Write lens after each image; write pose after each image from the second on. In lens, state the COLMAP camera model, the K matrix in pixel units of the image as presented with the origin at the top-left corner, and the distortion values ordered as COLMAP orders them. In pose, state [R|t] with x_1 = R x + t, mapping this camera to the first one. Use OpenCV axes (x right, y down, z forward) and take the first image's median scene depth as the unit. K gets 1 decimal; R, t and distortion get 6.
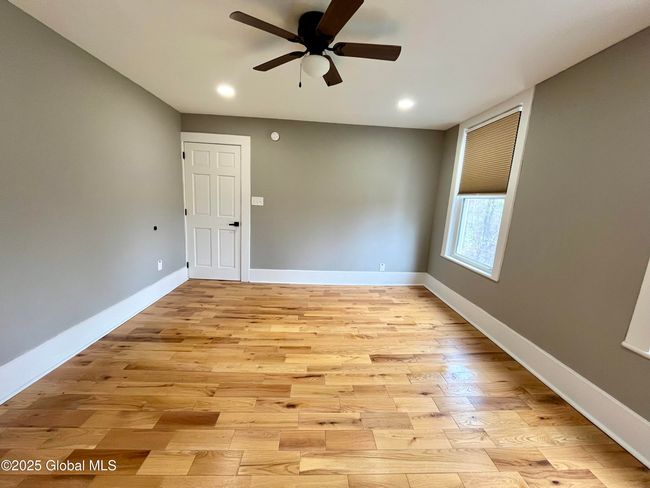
lens RADIAL K [[262.5, 0, 325.5], [0, 262.5, 245.0], [0, 0, 1]] dist [0.003422, 0.000660]
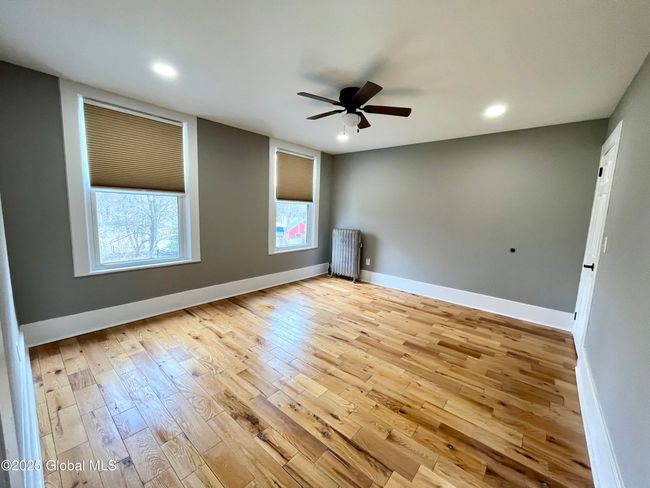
lens RADIAL K [[262.5, 0, 327.5], [0, 262.5, 243.4], [0, 0, 1]] dist [0.003422, 0.000660]
pose [[-0.736548, -0.166554, 0.655559, -0.705712], [0.044888, 0.955035, 0.293074, -0.324297], [-0.674895, 0.245290, -0.695953, 1.582808]]
